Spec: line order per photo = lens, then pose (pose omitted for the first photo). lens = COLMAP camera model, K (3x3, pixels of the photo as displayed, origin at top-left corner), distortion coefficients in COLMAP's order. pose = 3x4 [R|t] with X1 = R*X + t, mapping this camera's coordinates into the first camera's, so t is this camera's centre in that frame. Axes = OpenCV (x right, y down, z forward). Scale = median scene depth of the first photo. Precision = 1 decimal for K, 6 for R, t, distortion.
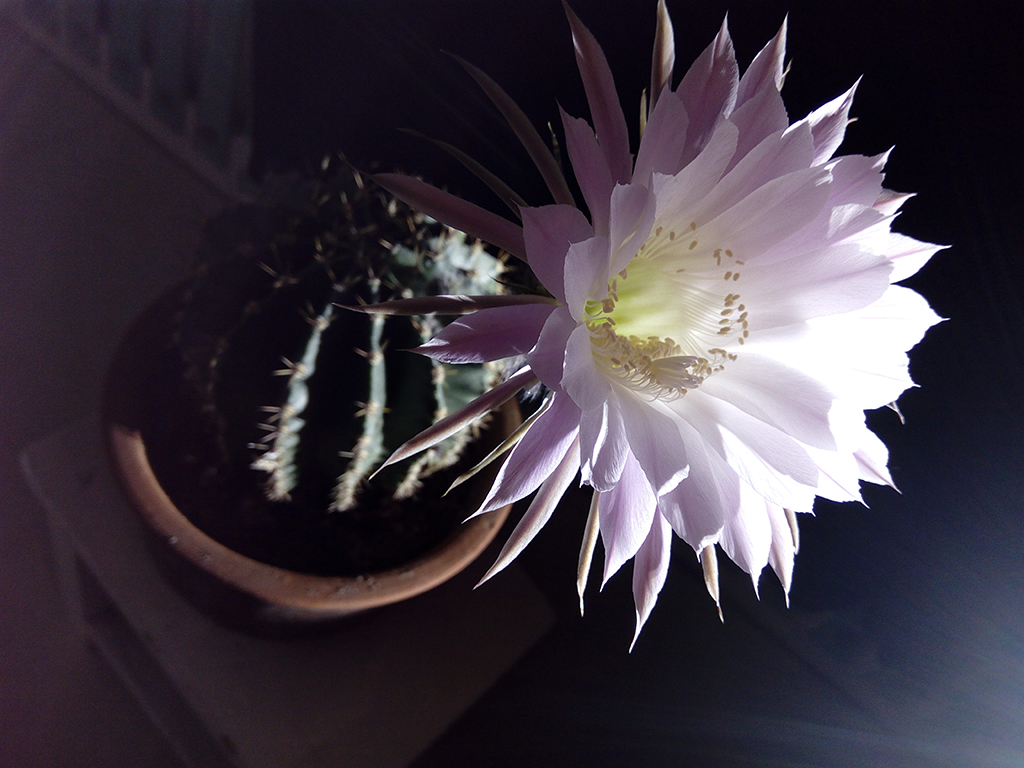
lens RADIAL K [[815.6, 0, 525.8], [0, 815.6, 392.5], [0, 0, 1]] dist [0.068605, -0.109072]
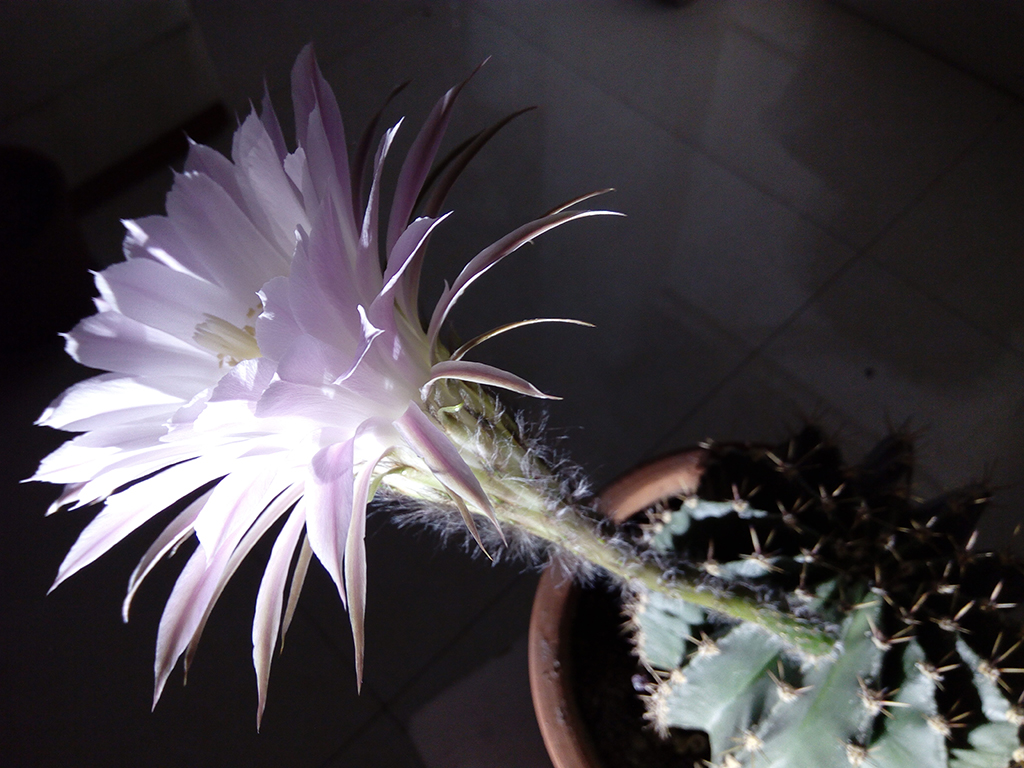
lens RADIAL K [[829.0, 0, 507.5], [0, 829.0, 377.4], [0, 0, 1]] dist [0.025429, -0.092130]
pose [[-0.213062, 0.594247, -0.775548, 0.436458], [-0.808013, 0.339090, 0.481802, -0.369397], [0.549290, 0.729307, 0.407912, 0.380896]]
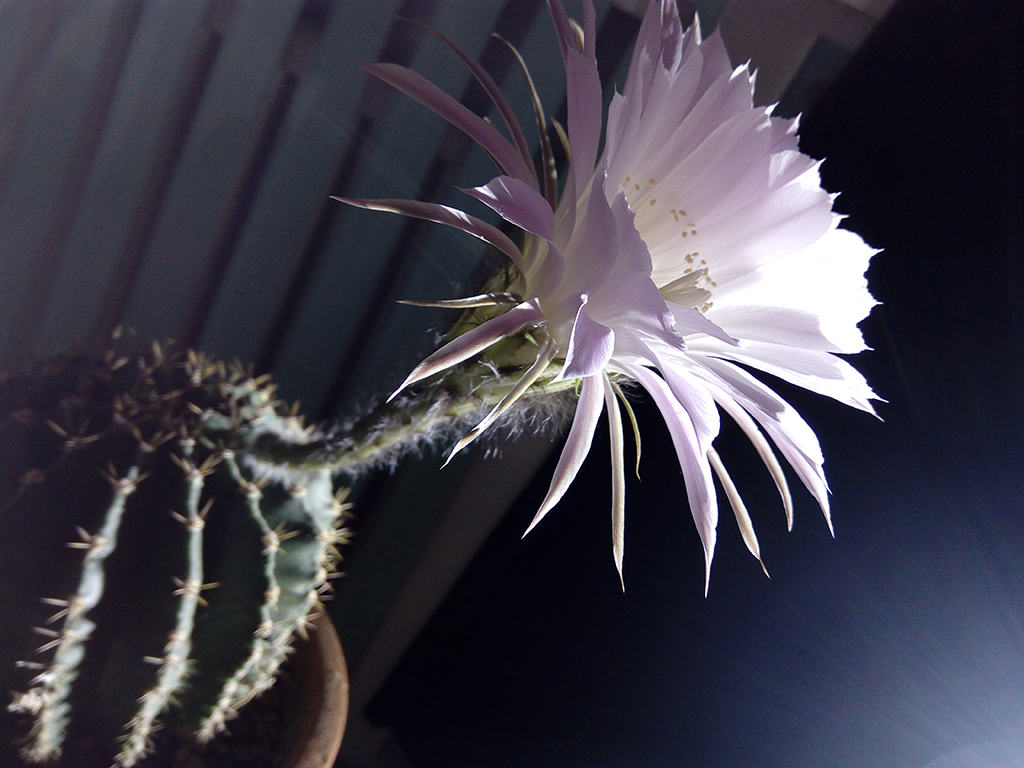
lens RADIAL K [[829.0, 0, 523.9], [0, 829.0, 387.2], [0, 0, 1]] dist [0.025429, -0.092130]
pose [[0.939297, -0.048556, 0.339653, -0.153211], [0.171343, 0.924042, -0.341743, 0.178281], [-0.297260, 0.379195, 0.876269, 0.111499]]
